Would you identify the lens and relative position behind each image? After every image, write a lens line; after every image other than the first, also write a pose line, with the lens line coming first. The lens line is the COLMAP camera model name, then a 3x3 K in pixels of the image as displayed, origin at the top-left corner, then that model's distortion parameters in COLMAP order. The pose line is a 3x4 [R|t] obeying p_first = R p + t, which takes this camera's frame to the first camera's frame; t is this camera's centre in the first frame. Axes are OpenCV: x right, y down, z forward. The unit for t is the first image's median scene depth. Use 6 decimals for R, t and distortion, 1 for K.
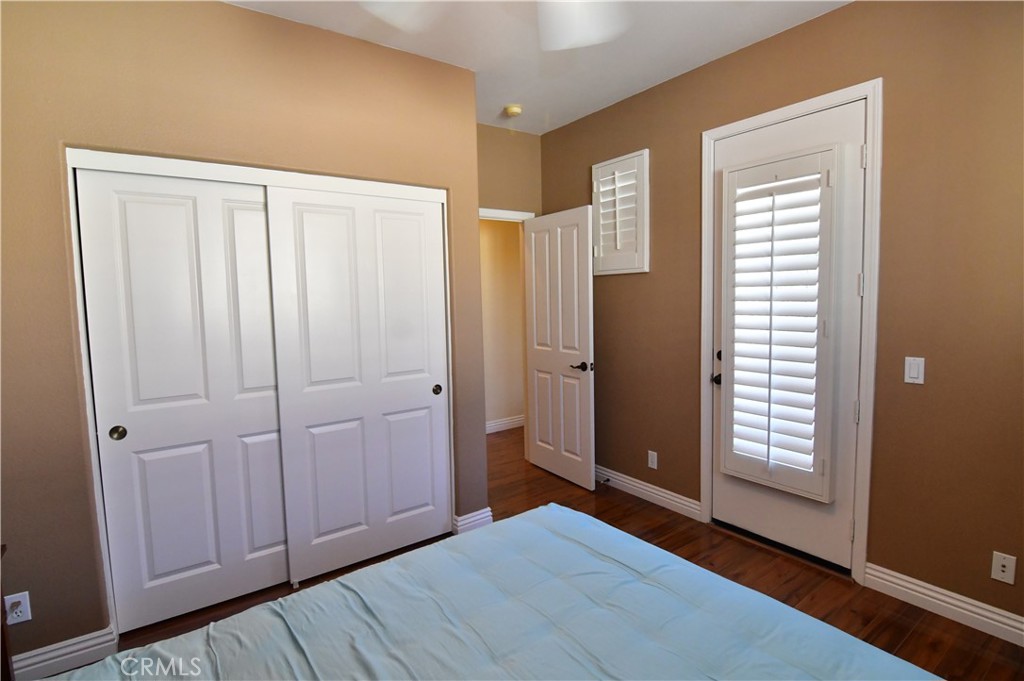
lens RADIAL K [[494.0, 0, 507.0], [0, 494.0, 336.5], [0, 0, 1]] dist [-0.012338, -0.003906]
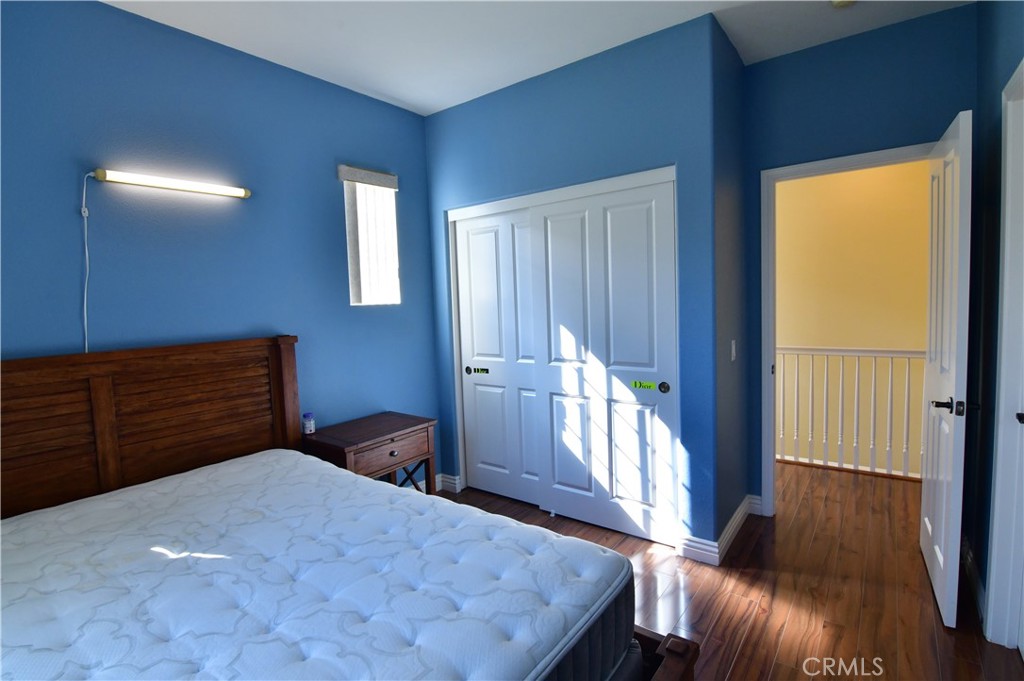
lens RADIAL K [[494.0, 0, 505.1], [0, 494.0, 340.2], [0, 0, 1]] dist [-0.012338, -0.003906]
pose [[0.283991, 0.093893, -0.954219, 0.653608], [-0.040344, 0.995483, 0.085947, -0.047794], [0.957978, 0.014089, 0.286496, 0.452378]]
